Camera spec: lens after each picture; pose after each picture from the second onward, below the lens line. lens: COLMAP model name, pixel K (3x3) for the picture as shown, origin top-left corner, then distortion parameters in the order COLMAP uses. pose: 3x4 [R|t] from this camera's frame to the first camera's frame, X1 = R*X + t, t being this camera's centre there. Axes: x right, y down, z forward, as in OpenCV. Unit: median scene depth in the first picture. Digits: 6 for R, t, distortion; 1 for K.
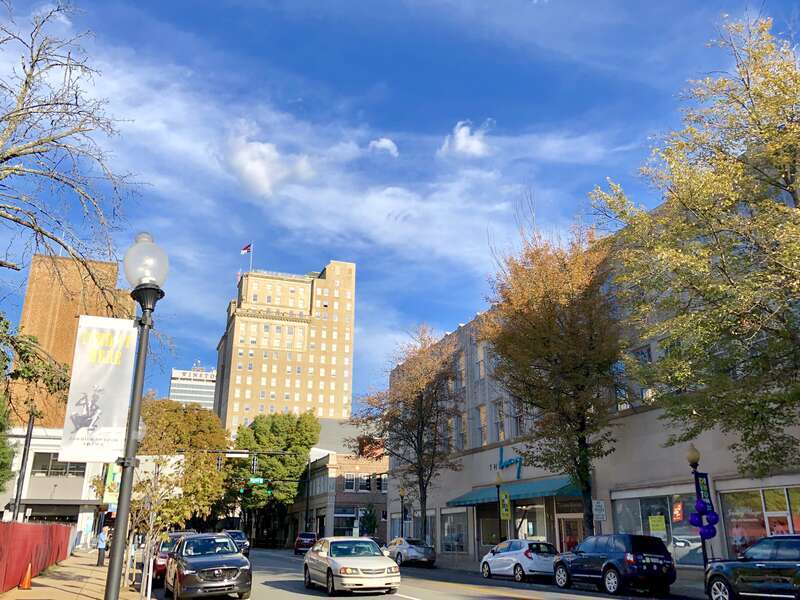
lens RADIAL K [[672.1, 0, 398.4], [0, 672.1, 316.6], [0, 0, 1]] dist [0.039467, -0.012360]
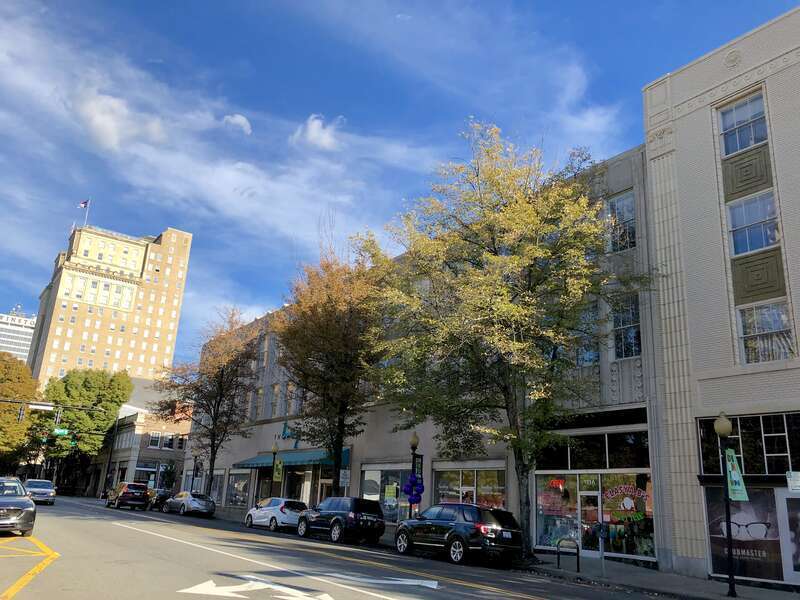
lens RADIAL K [[672.1, 0, 403.7], [0, 672.1, 304.5], [0, 0, 1]] dist [0.039467, -0.012360]
pose [[0.969386, 0.121446, 0.213404, 0.056524], [-0.128582, 0.991501, 0.019831, -0.042499], [-0.209182, -0.046664, 0.976763, -0.135551]]
